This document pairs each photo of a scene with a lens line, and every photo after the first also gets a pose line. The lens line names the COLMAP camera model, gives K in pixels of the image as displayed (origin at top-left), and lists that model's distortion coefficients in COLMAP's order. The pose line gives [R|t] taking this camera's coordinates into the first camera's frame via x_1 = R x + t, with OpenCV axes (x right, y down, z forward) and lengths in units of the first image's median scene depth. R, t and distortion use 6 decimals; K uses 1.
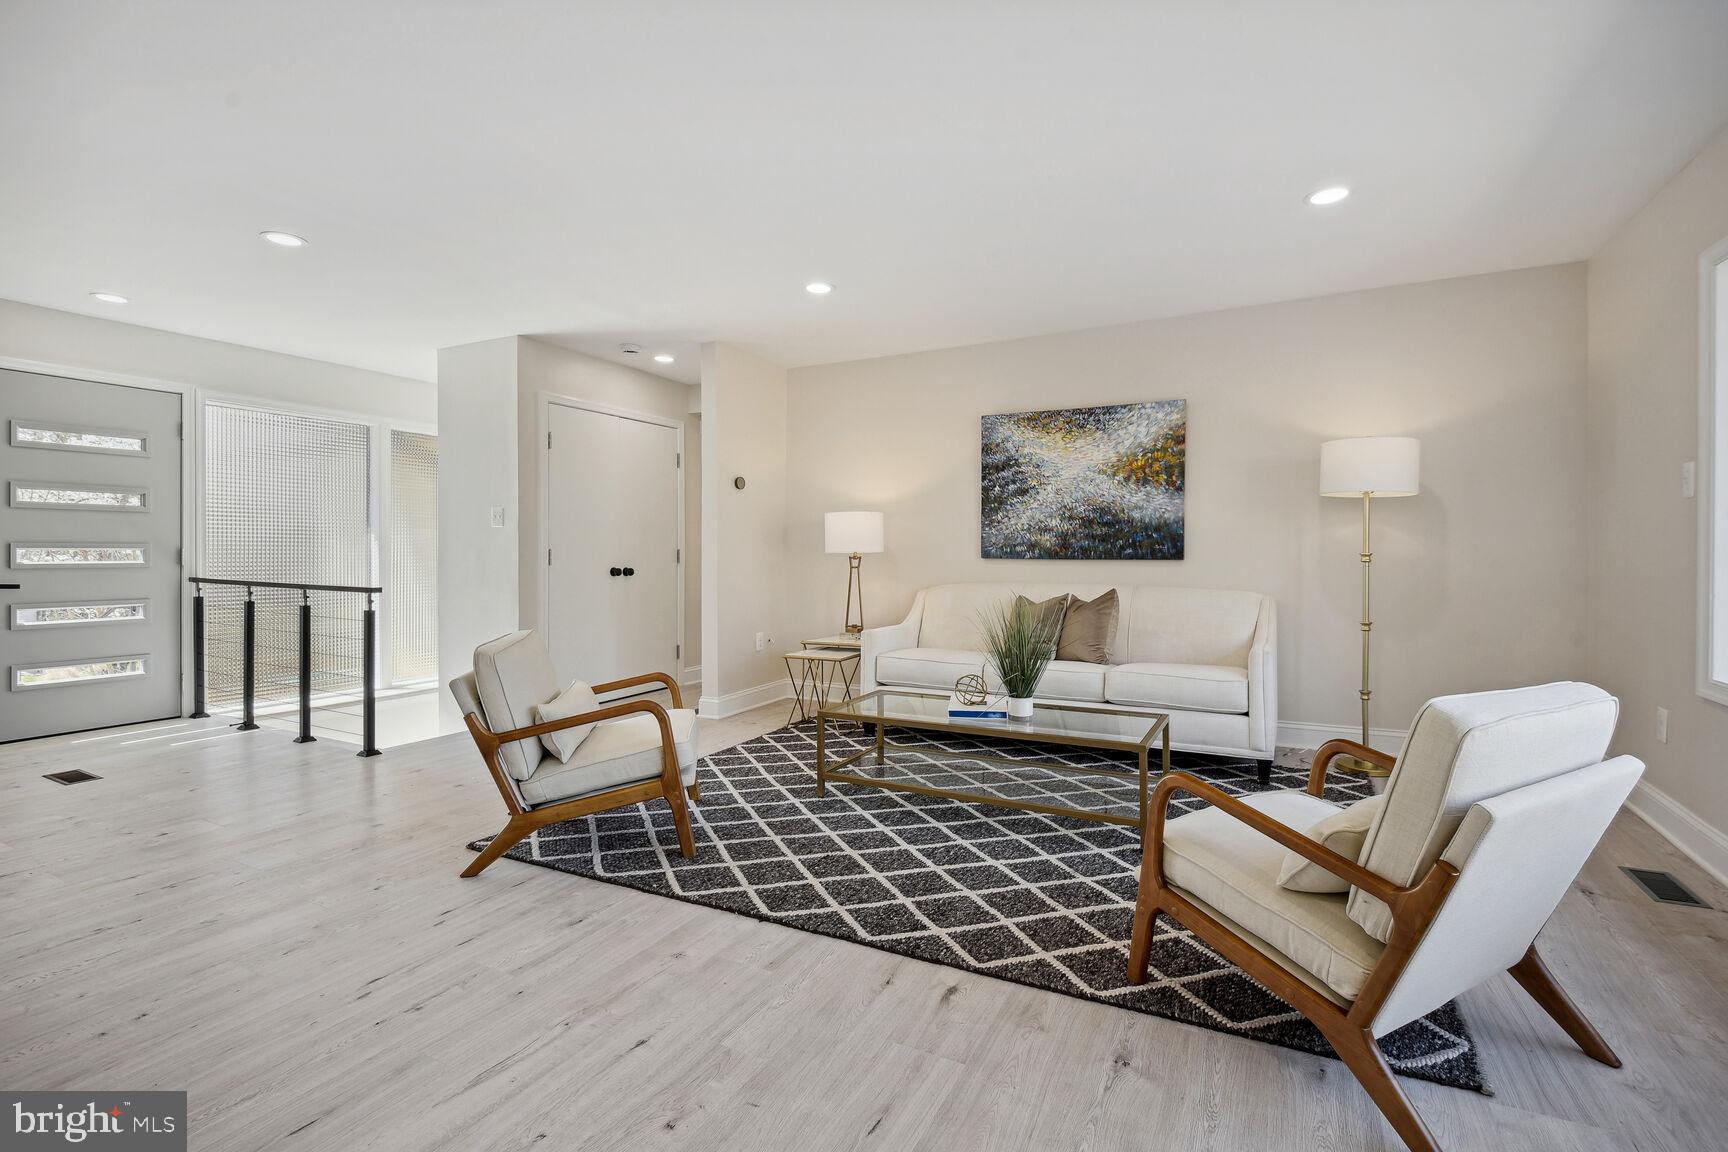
lens RADIAL K [[786.0, 0, 879.0], [0, 786.0, 548.7], [0, 0, 1]] dist [0.003222, -0.005245]
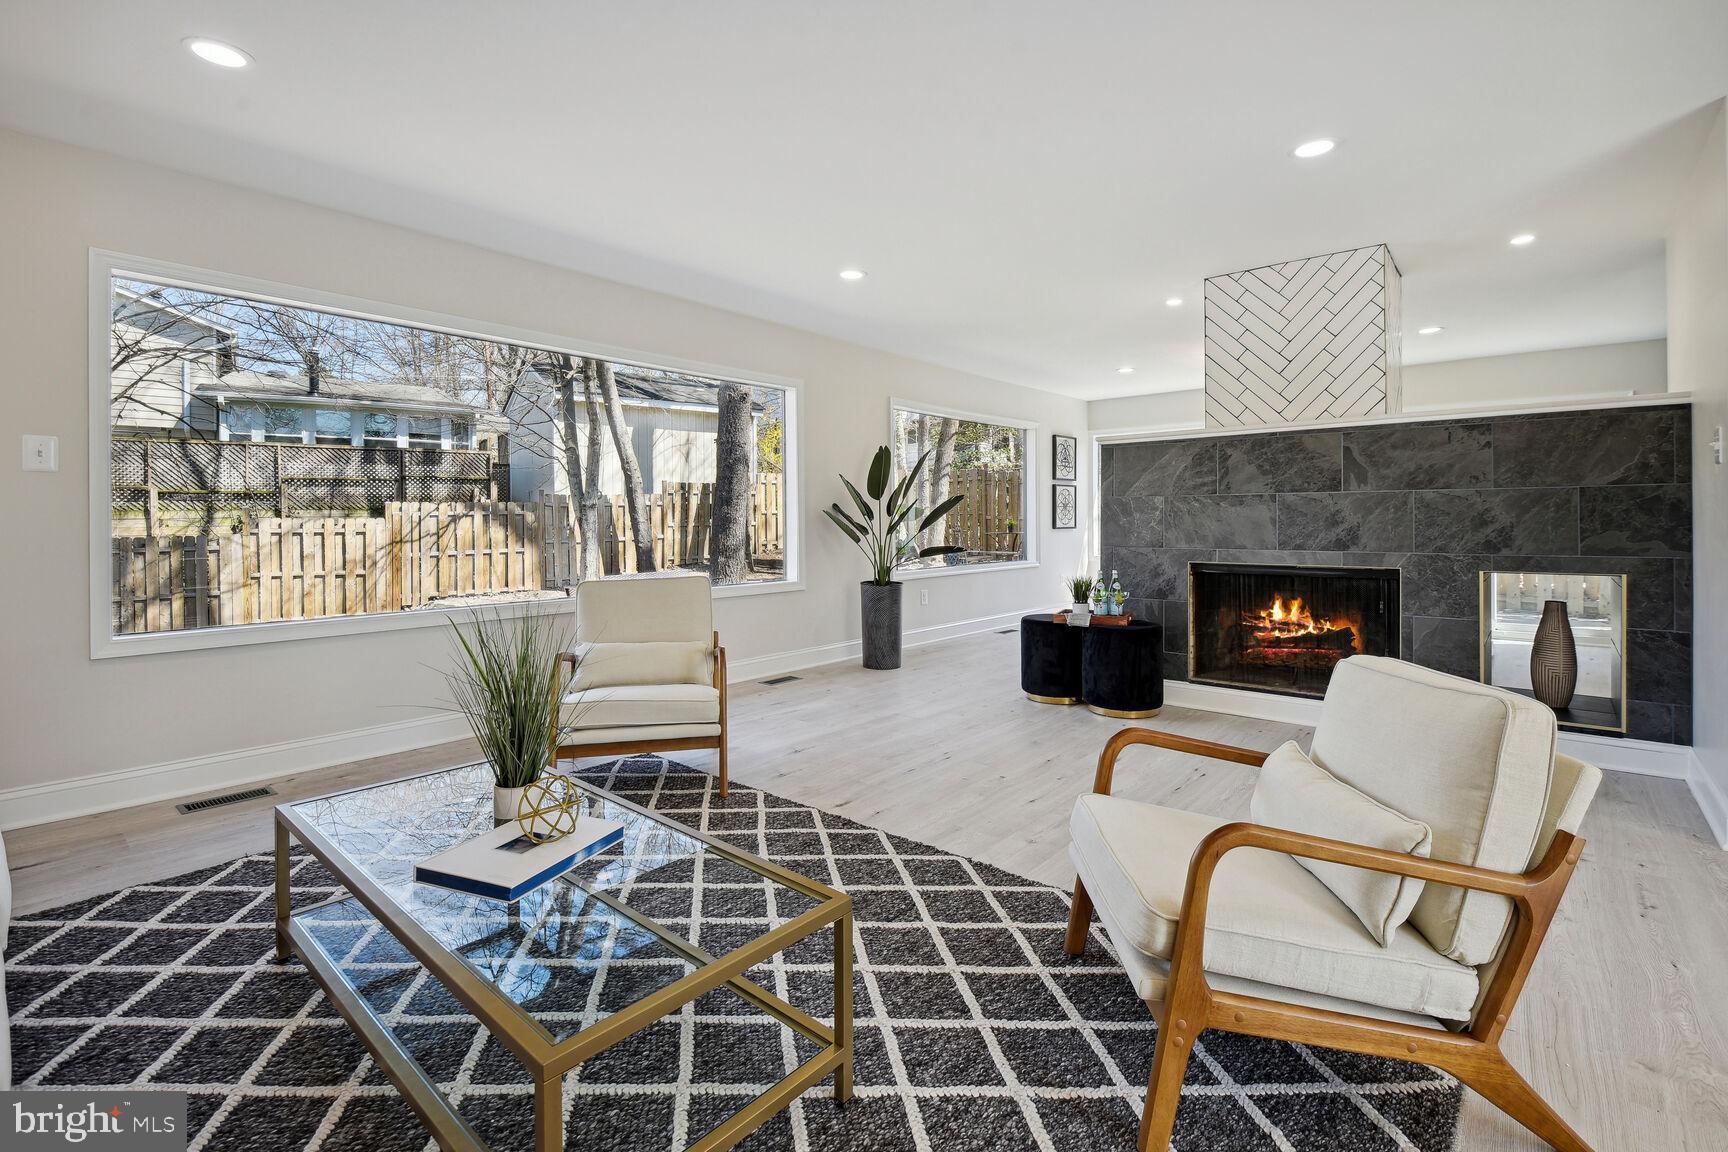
lens RADIAL K [[786.0, 0, 881.7], [0, 786.0, 524.9], [0, 0, 1]] dist [0.003222, -0.005245]
pose [[-0.973517, 0.004620, 0.228569, -0.143394], [0.005981, 0.999968, 0.005262, 0.003110], [-0.228538, 0.006490, -0.973513, 1.045487]]
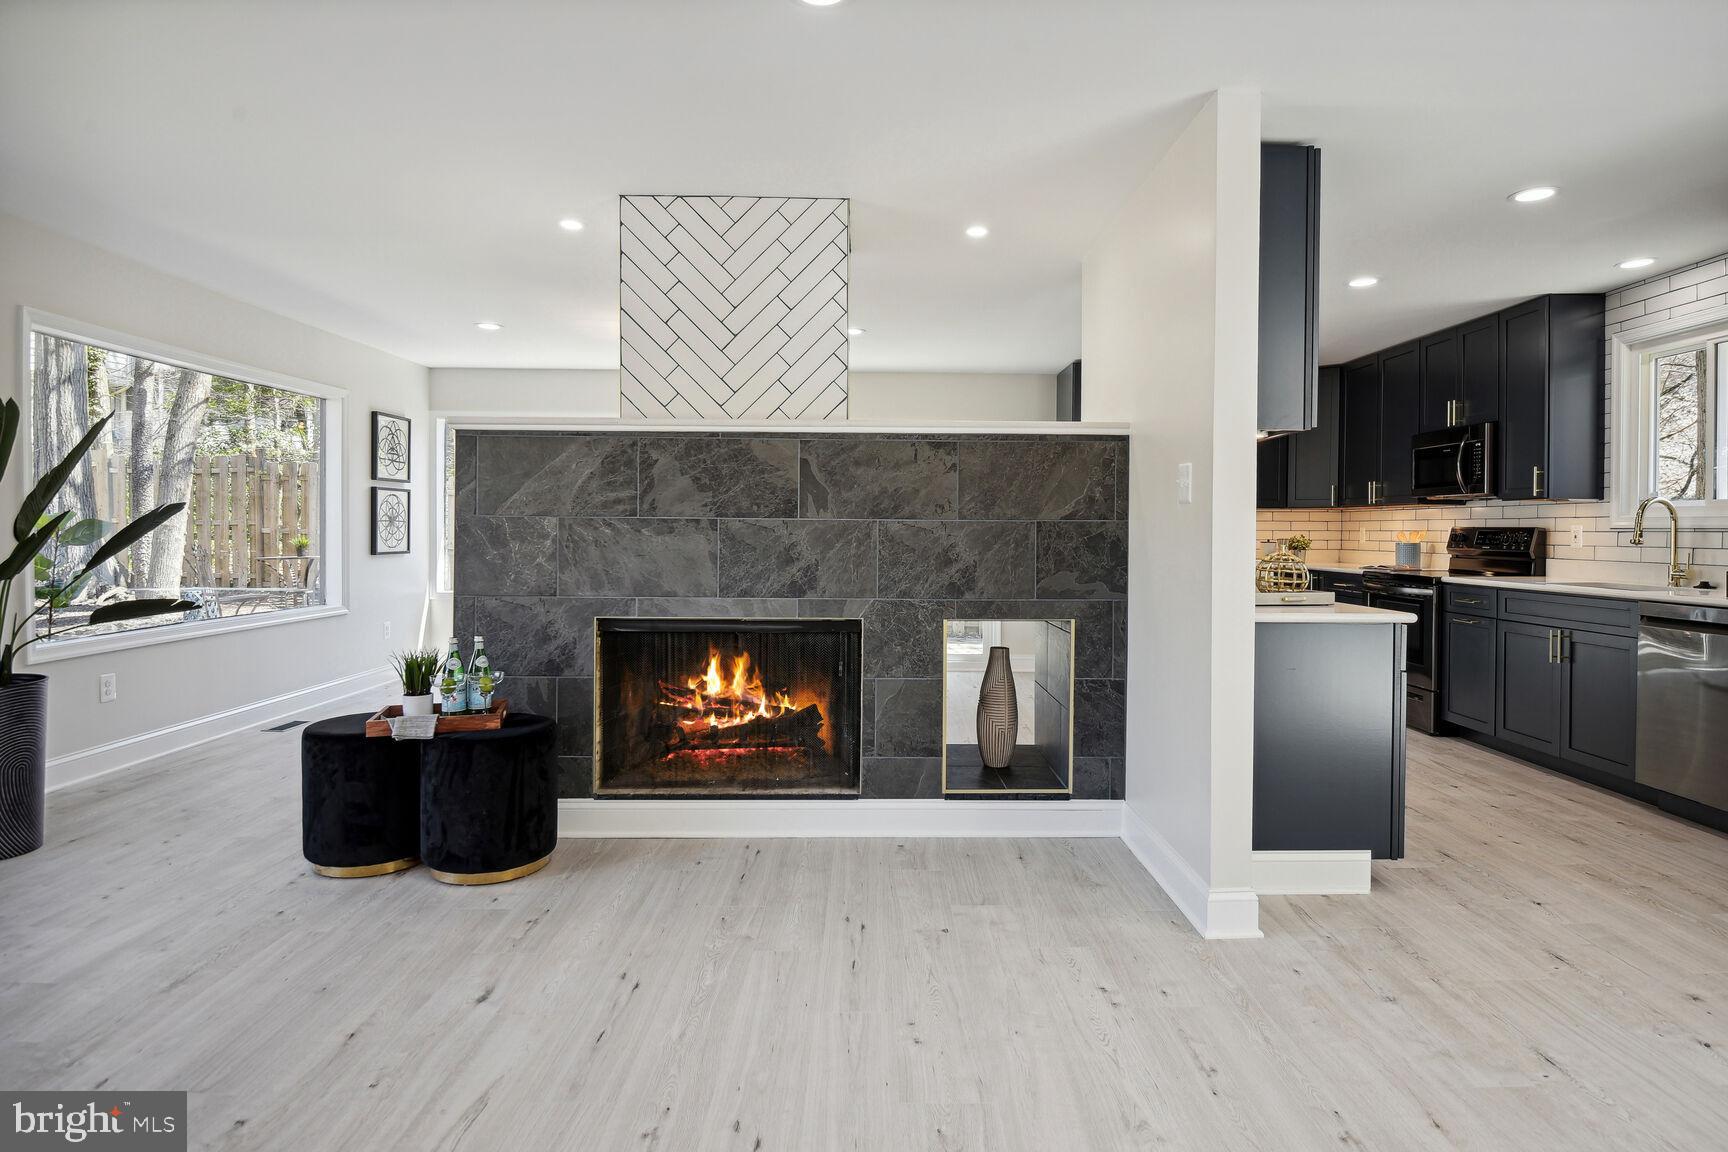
lens RADIAL K [[928.0, 0, 892.4], [0, 928.0, 542.8], [0, 0, 1]] dist [-0.007089, -0.006960]
pose [[-0.881287, 0.001427, -0.472578, -0.146574], [-0.005188, 0.999906, 0.012695, -0.016066], [0.472552, 0.013640, -0.881197, 0.794161]]
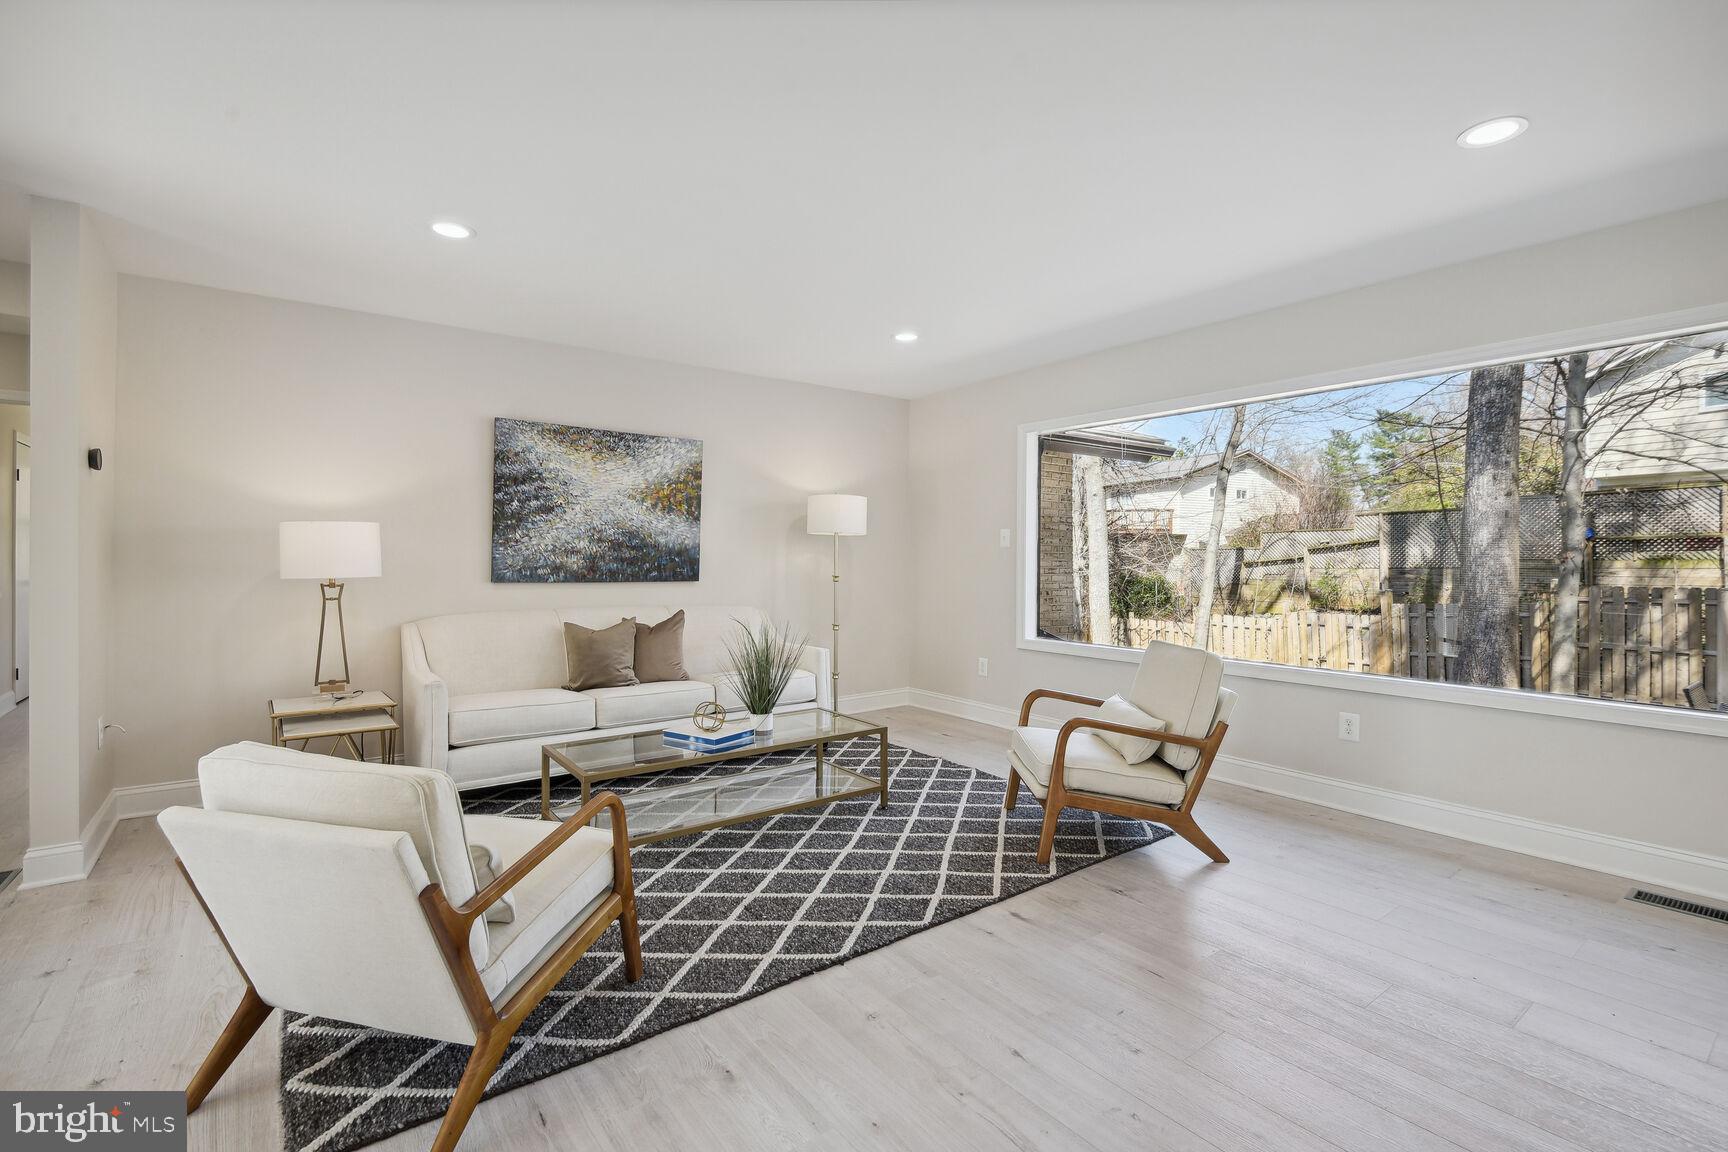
lens RADIAL K [[786.0, 0, 887.7], [0, 786.0, 554.9], [0, 0, 1]] dist [0.003222, -0.005245]
pose [[0.420955, 0.012851, 0.906990, -0.517347], [-0.009155, 0.999909, -0.009918, -0.014943], [-0.907035, -0.004128, 0.421034, 0.269933]]
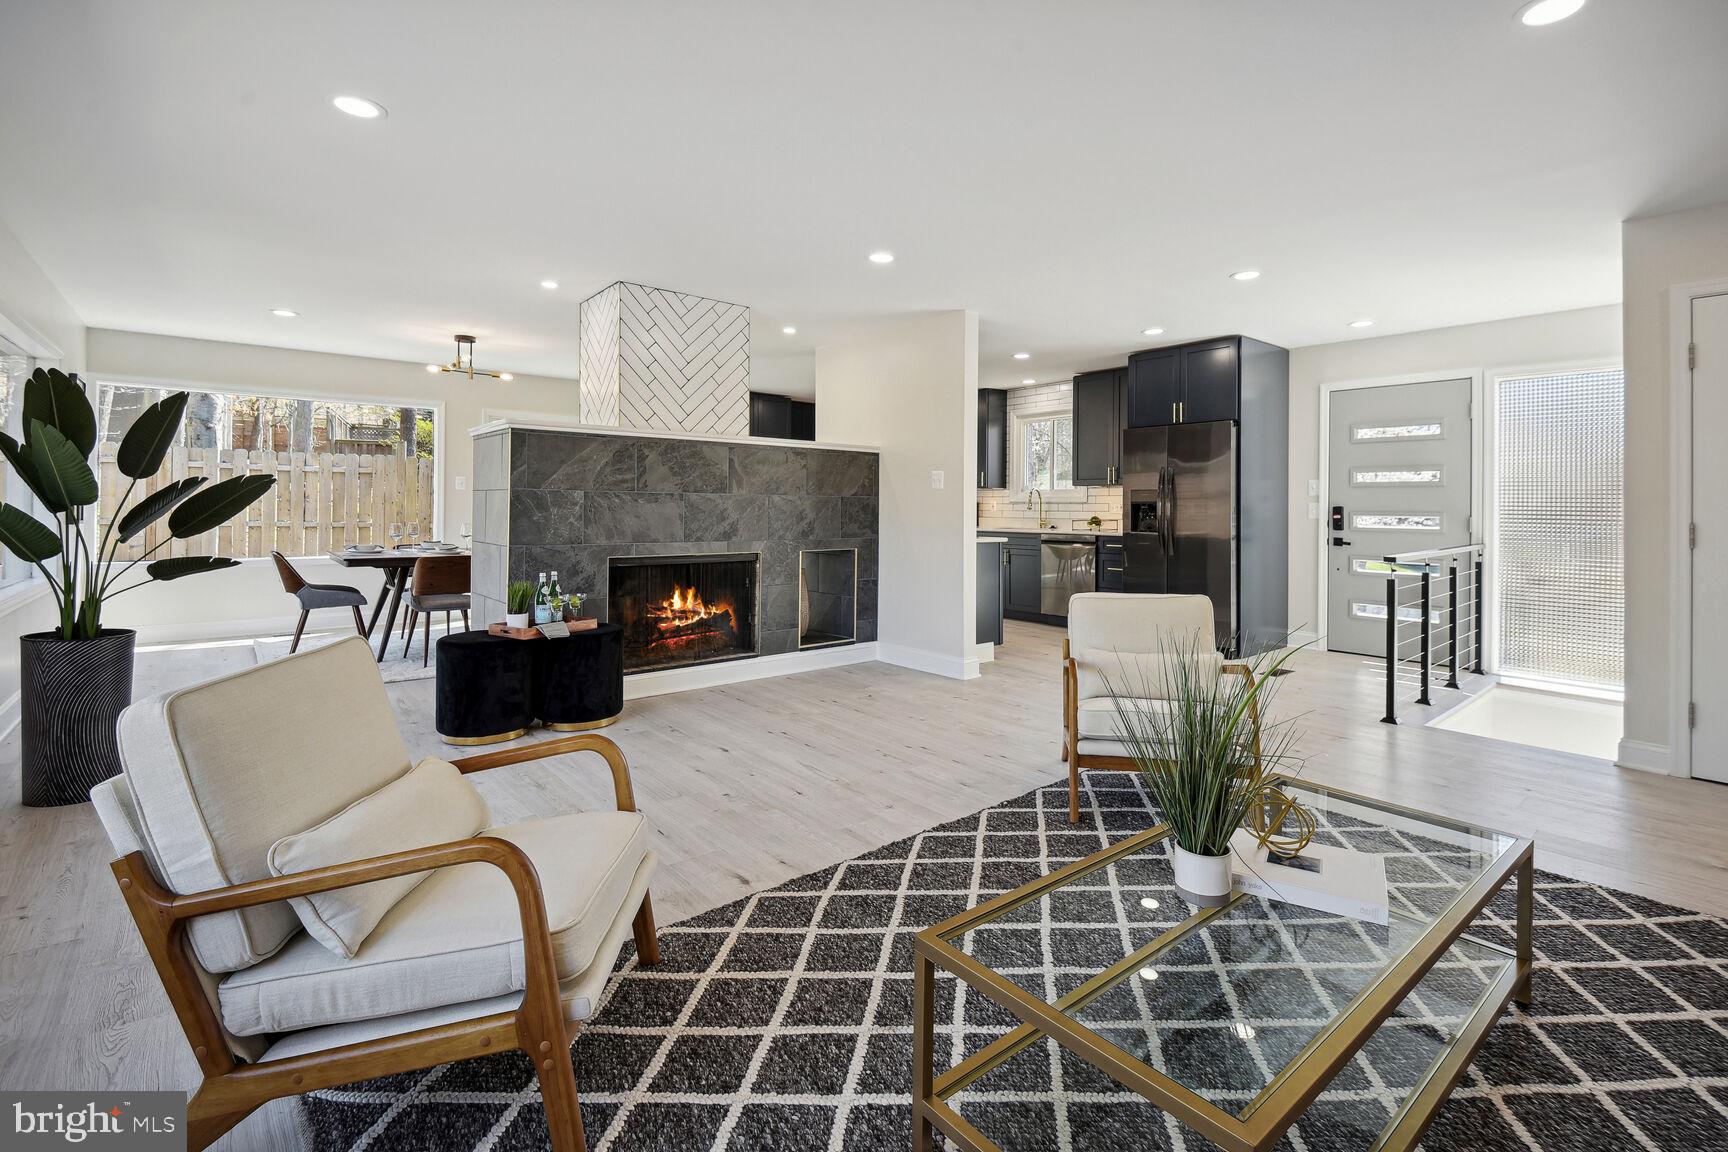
lens RADIAL K [[786.0, 0, 894.0], [0, 786.0, 506.1], [0, 0, 1]] dist [0.003222, -0.005245]
pose [[-0.378310, -0.005297, -0.925664, 0.480998], [-0.006898, 0.999972, -0.002904, -0.007344], [0.925653, 0.005287, -0.378336, 0.707922]]
